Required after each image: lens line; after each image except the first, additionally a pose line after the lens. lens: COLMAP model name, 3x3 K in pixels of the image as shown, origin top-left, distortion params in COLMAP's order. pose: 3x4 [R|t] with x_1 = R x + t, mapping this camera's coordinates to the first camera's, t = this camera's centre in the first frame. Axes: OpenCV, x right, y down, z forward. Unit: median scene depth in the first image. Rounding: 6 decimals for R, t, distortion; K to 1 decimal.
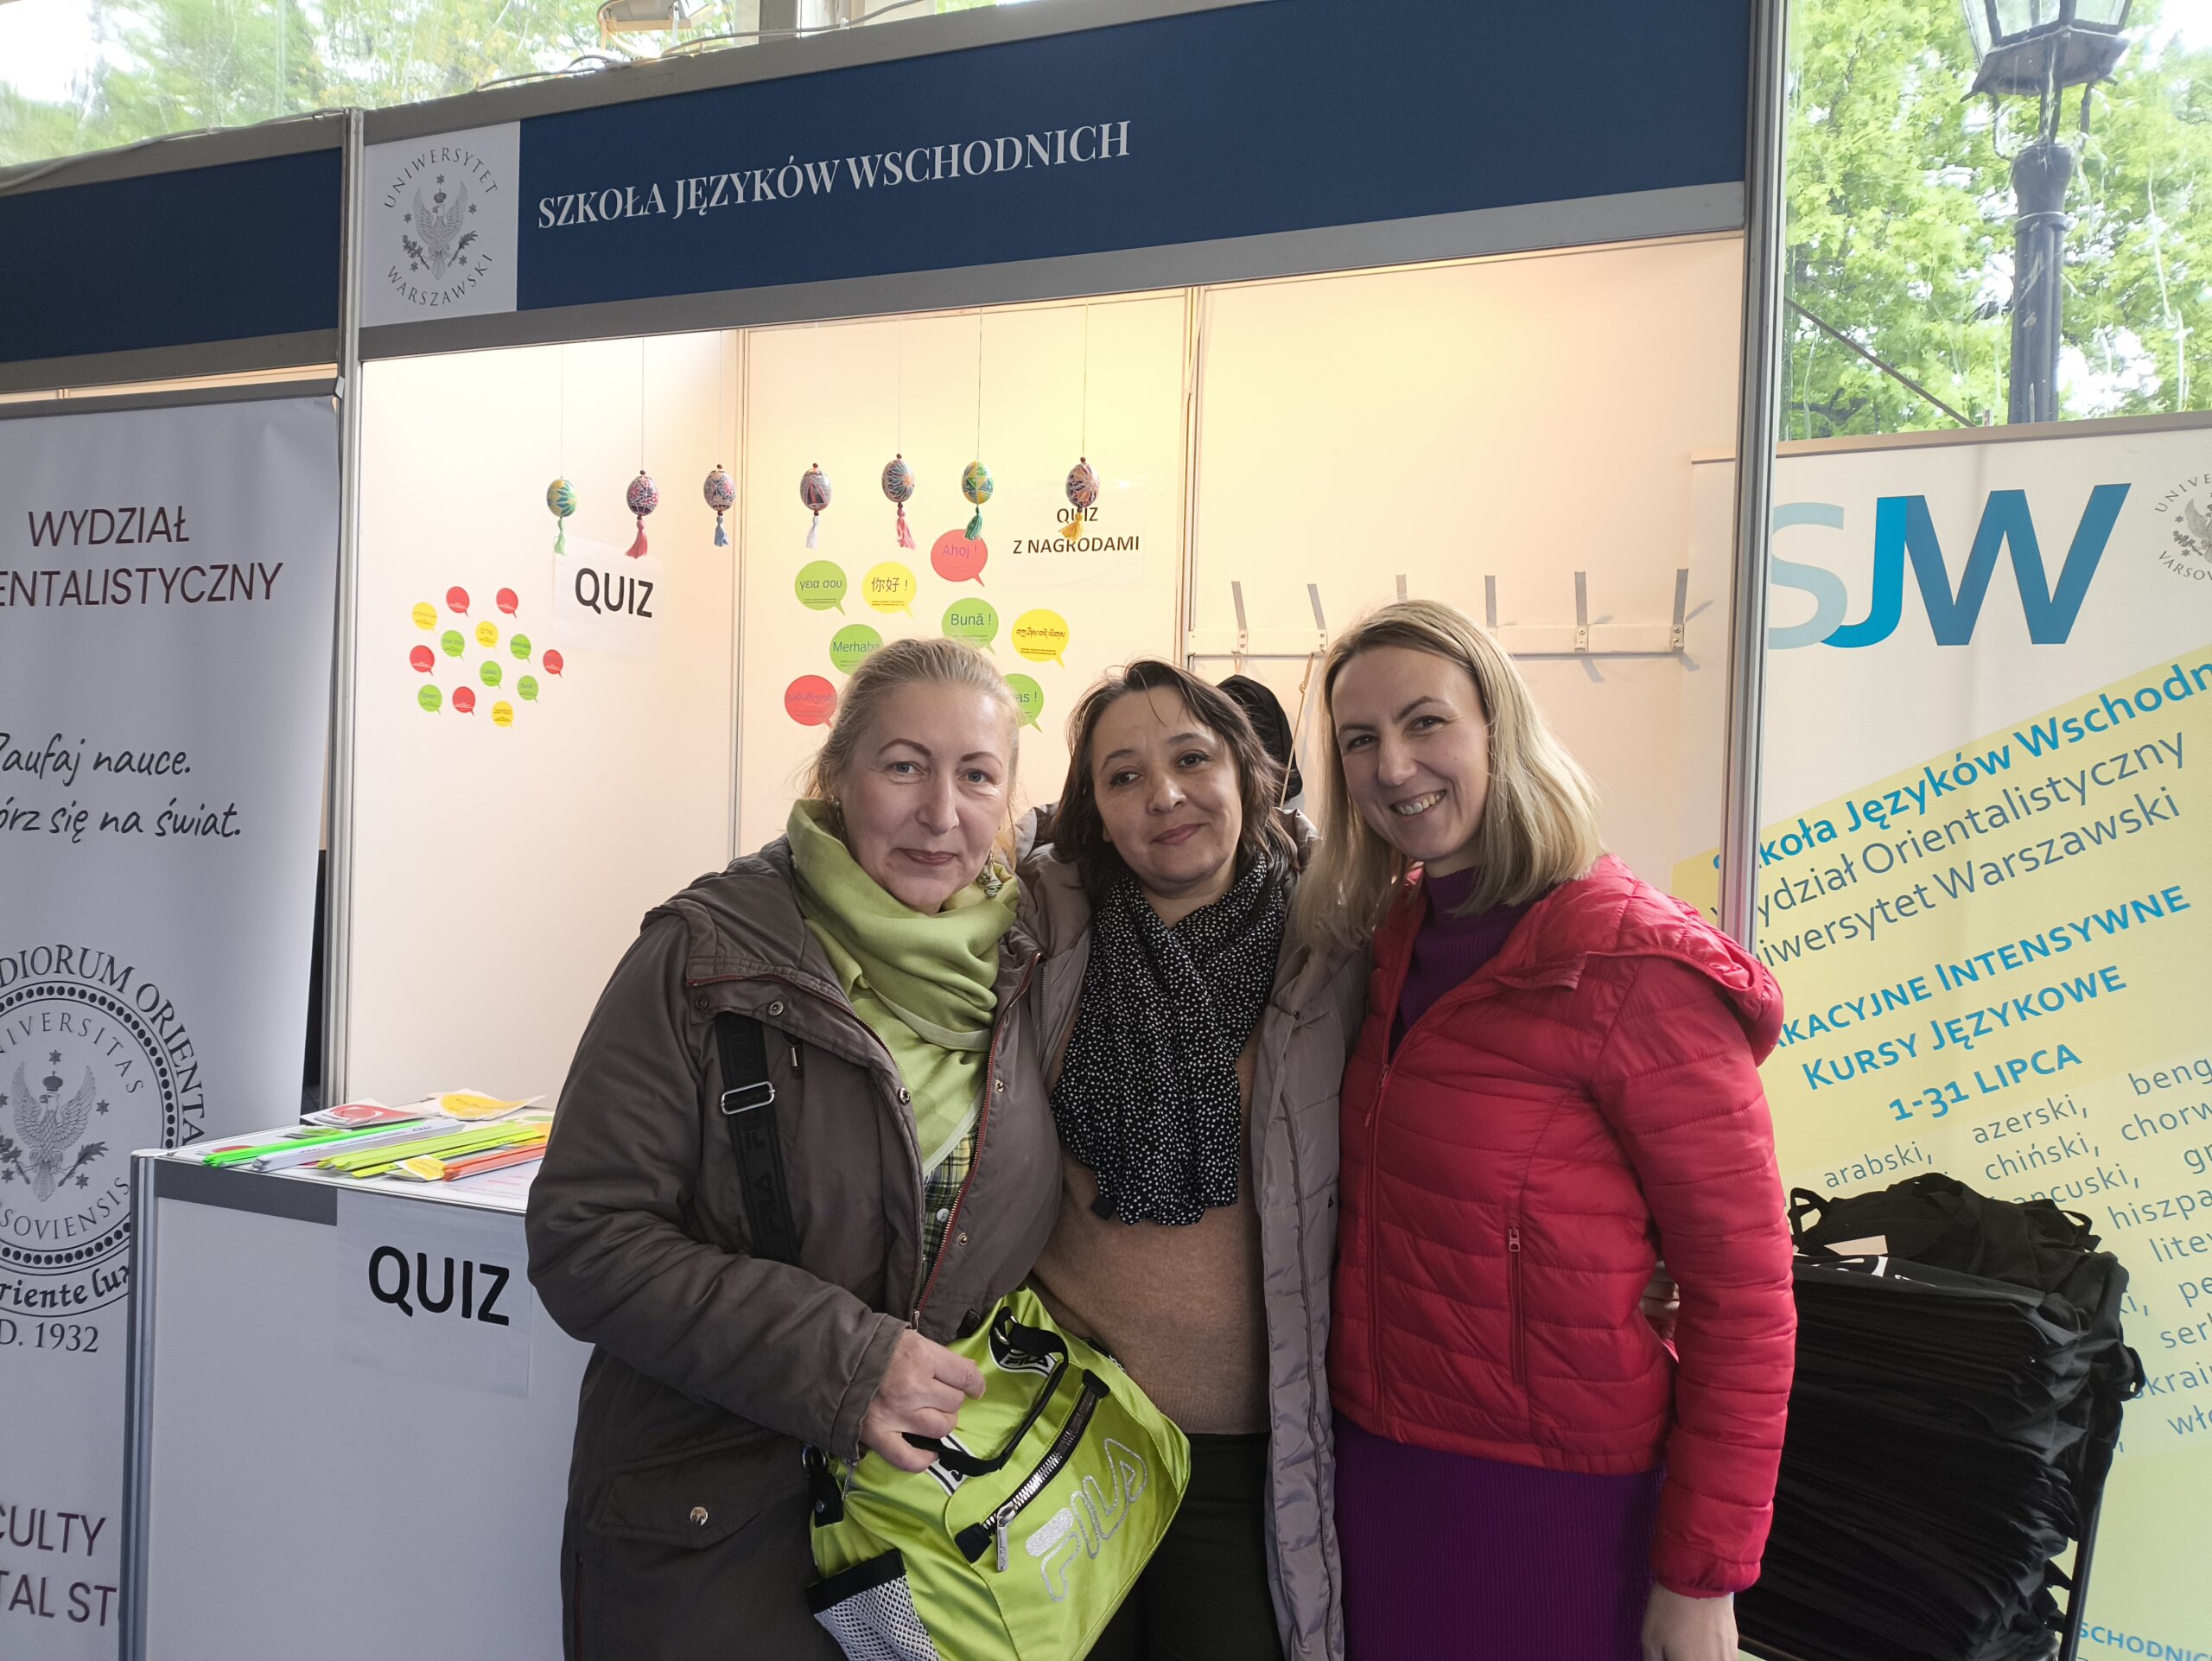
lens RADIAL K [[1596.7, 0, 1101.7], [0, 1596.7, 886.0], [0, 0, 1]] dist [0.029734, -0.020579]
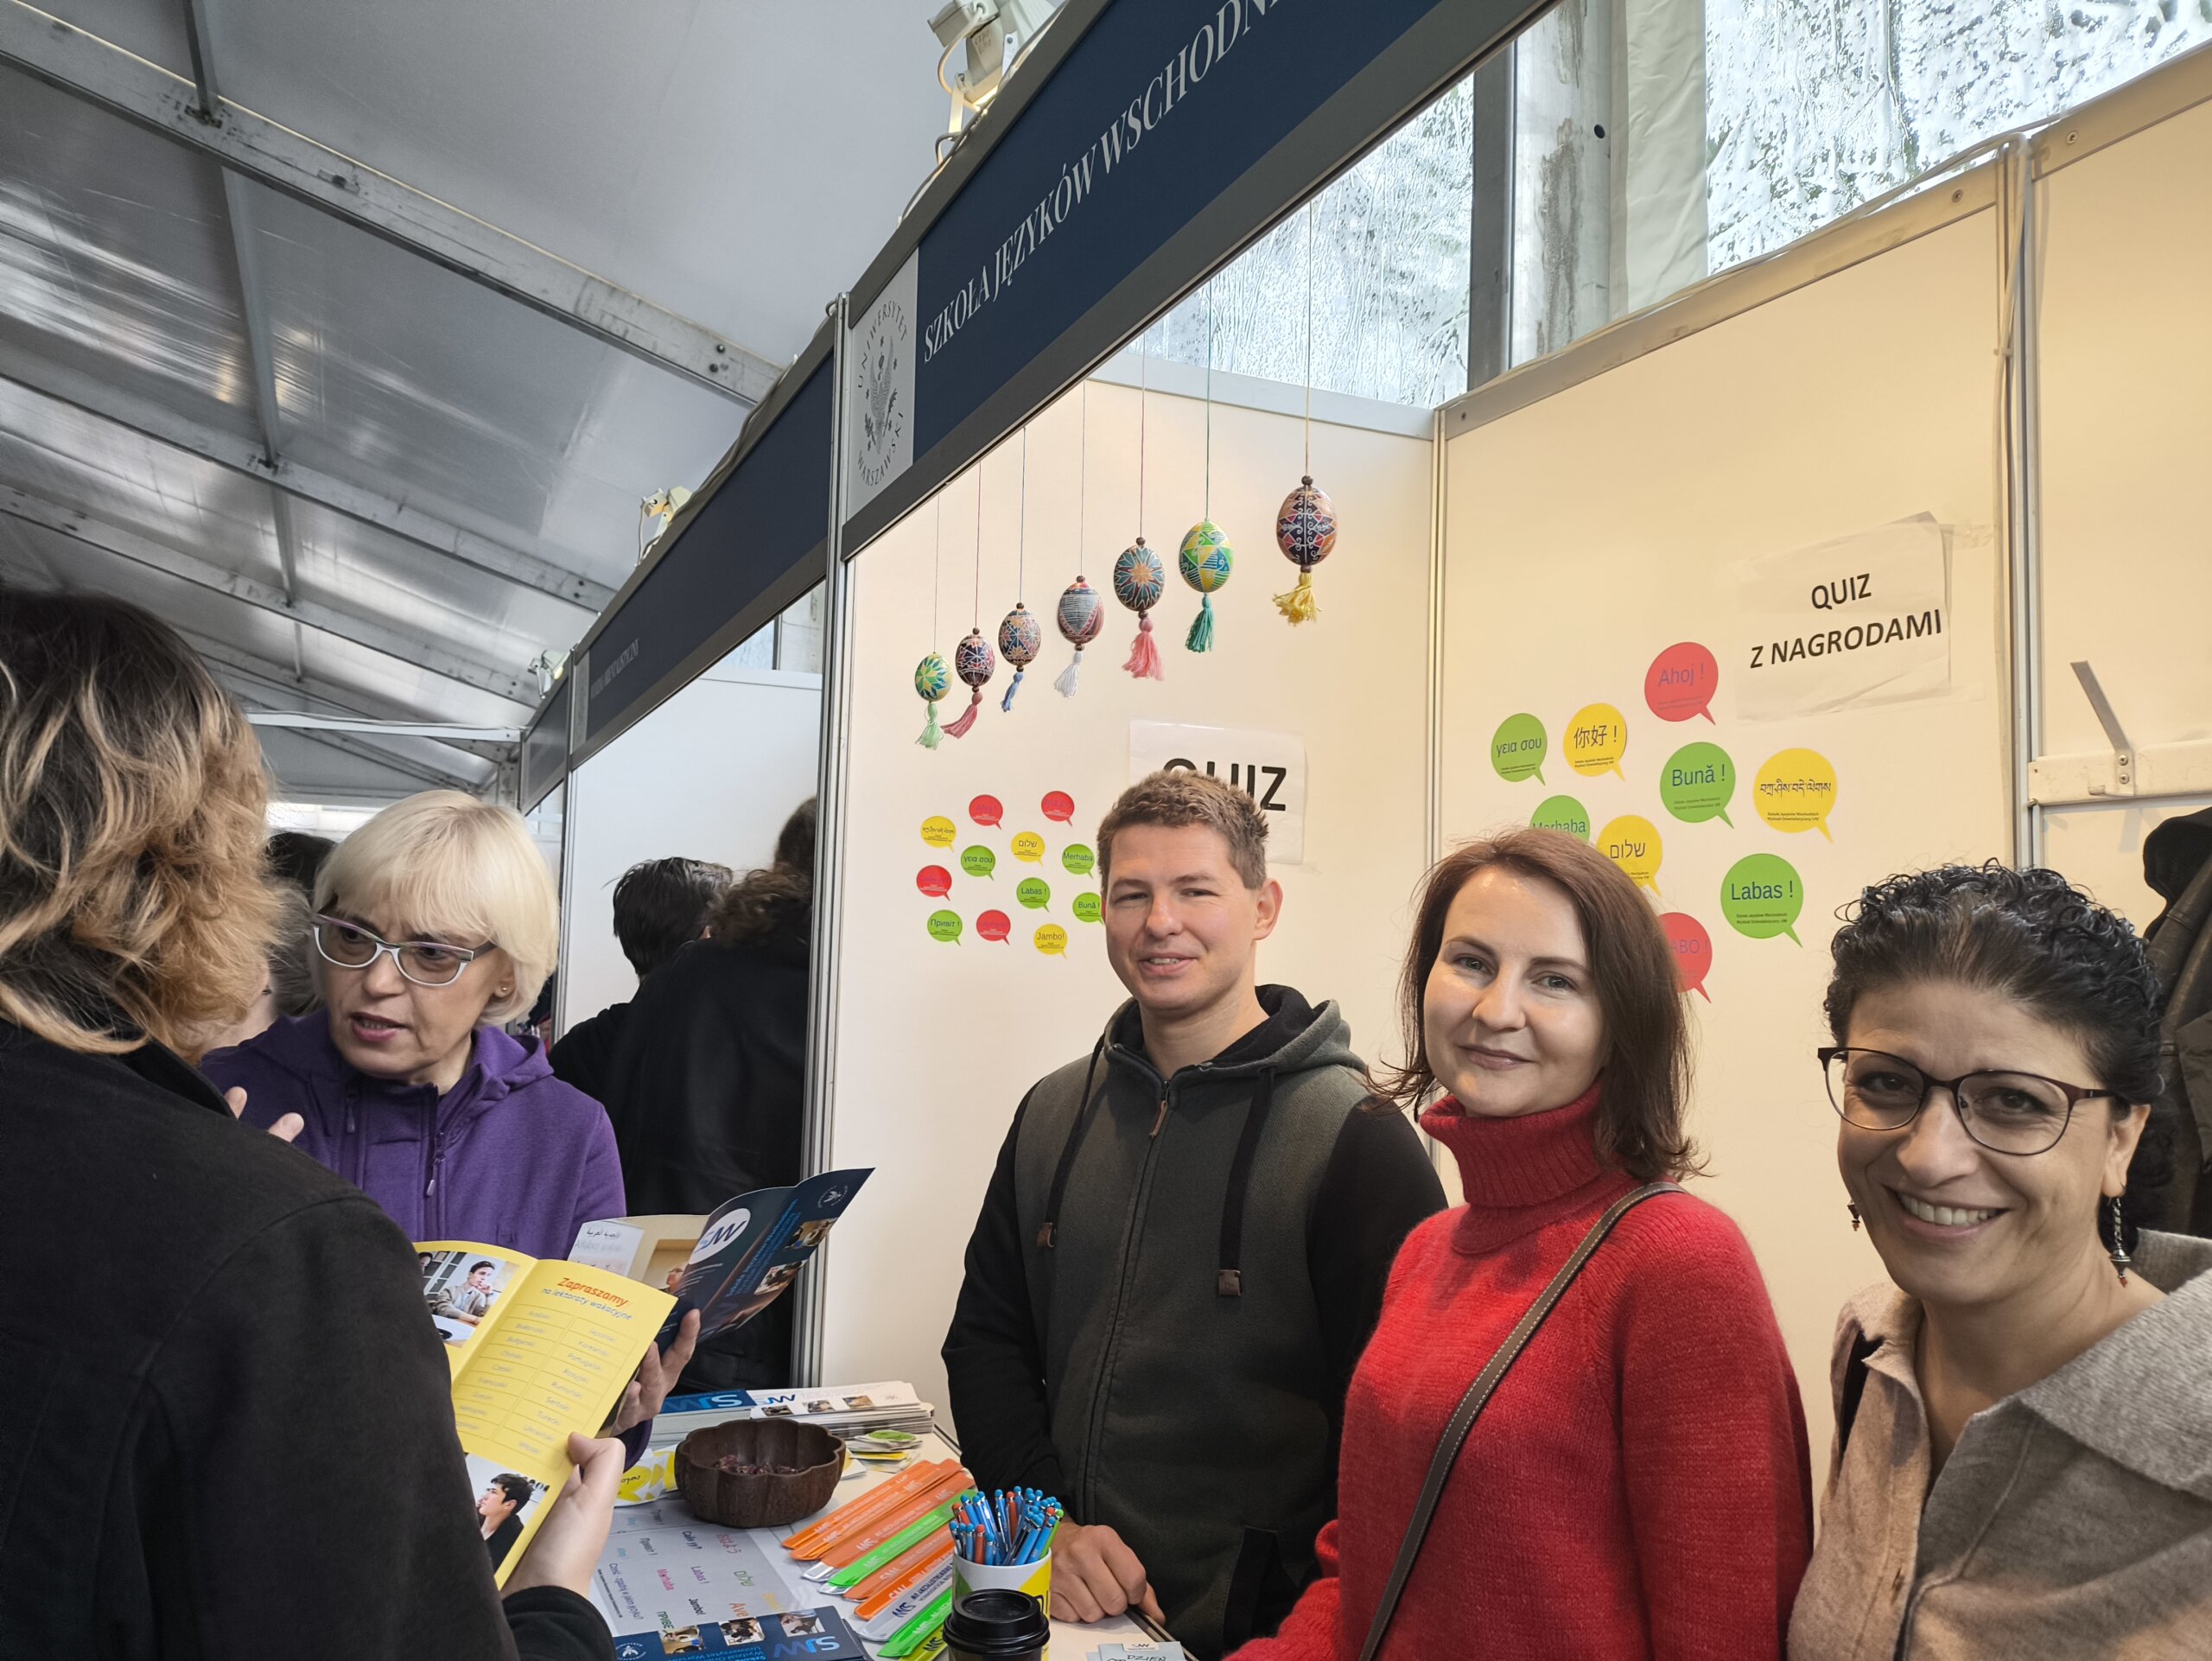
lens RADIAL K [[1596.7, 0, 1134.8], [0, 1596.7, 854.1], [0, 0, 1]] dist [0.029734, -0.020579]
pose [[0.717820, -0.055691, -0.693998, 0.272704], [-0.041575, 0.991588, -0.122575, -0.057778], [0.694986, 0.116840, 0.709466, 0.490829]]
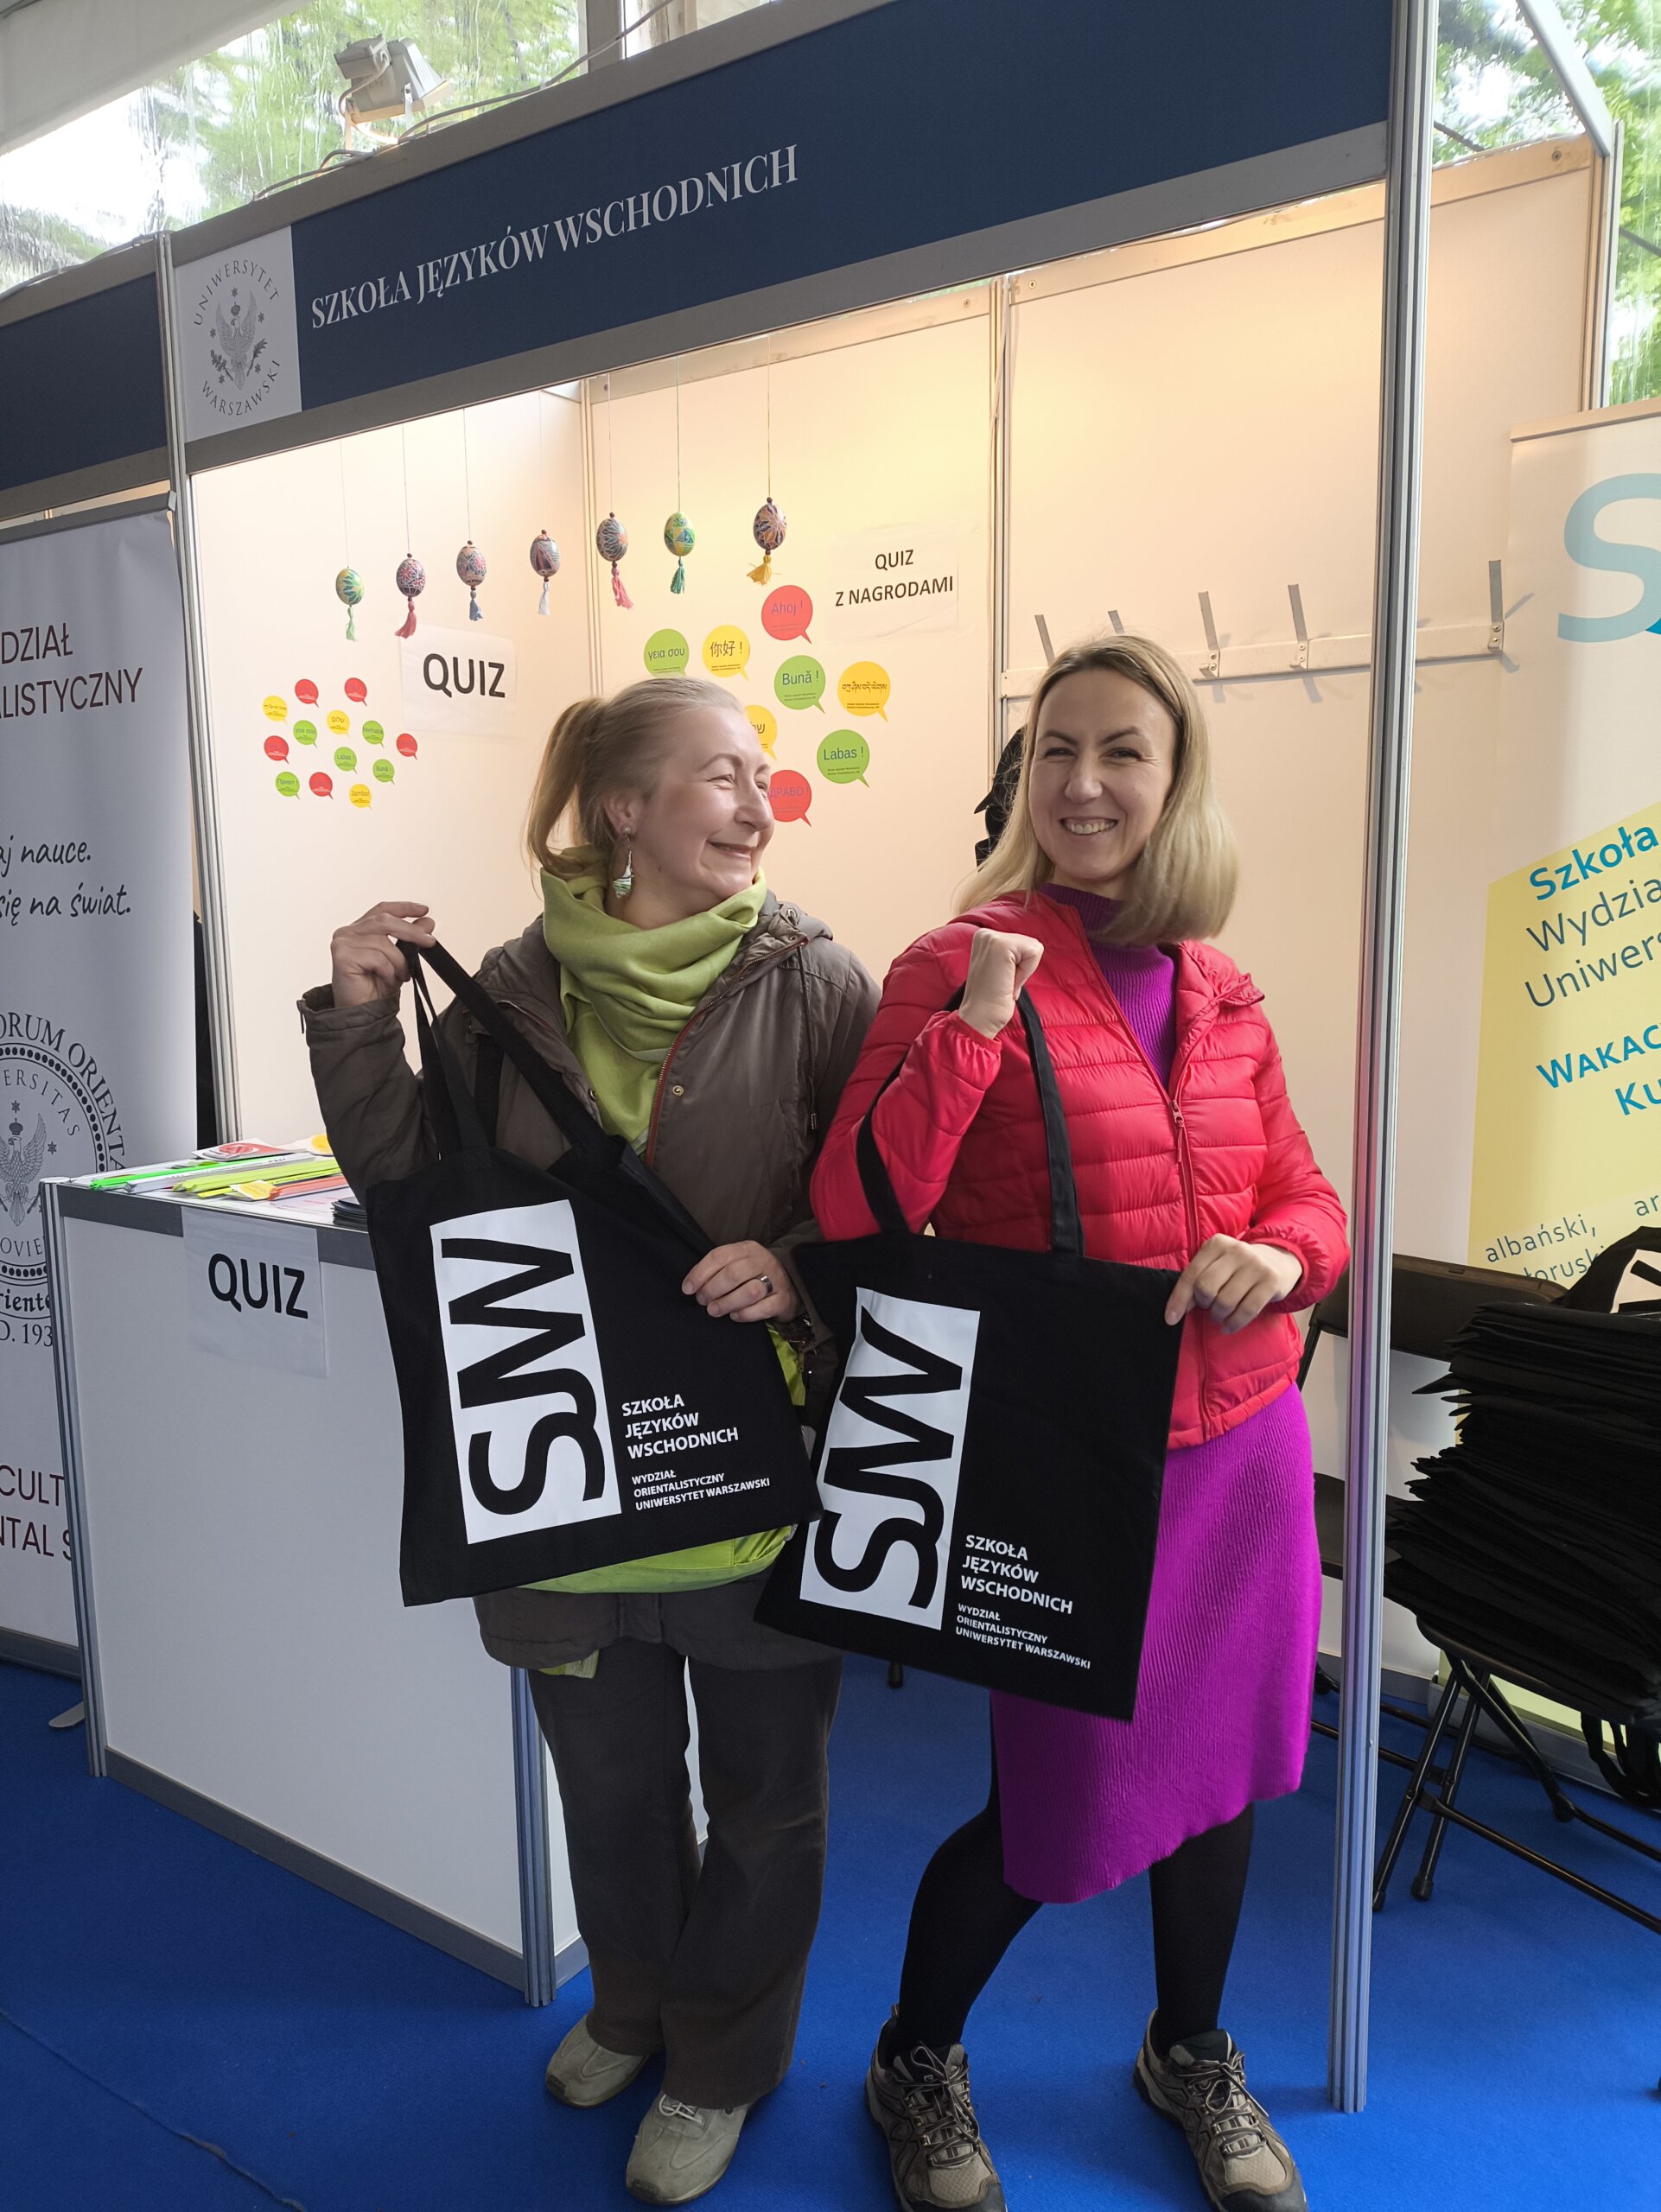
lens RADIAL K [[1596.7, 0, 831.2], [0, 1596.7, 1150.5], [0, 0, 1]] dist [0.029734, -0.020579]
pose [[0.974816, -0.008816, -0.222835, 0.210624], [0.034163, 0.993328, 0.110151, 0.028328], [0.220377, -0.114990, 0.968613, -0.027529]]
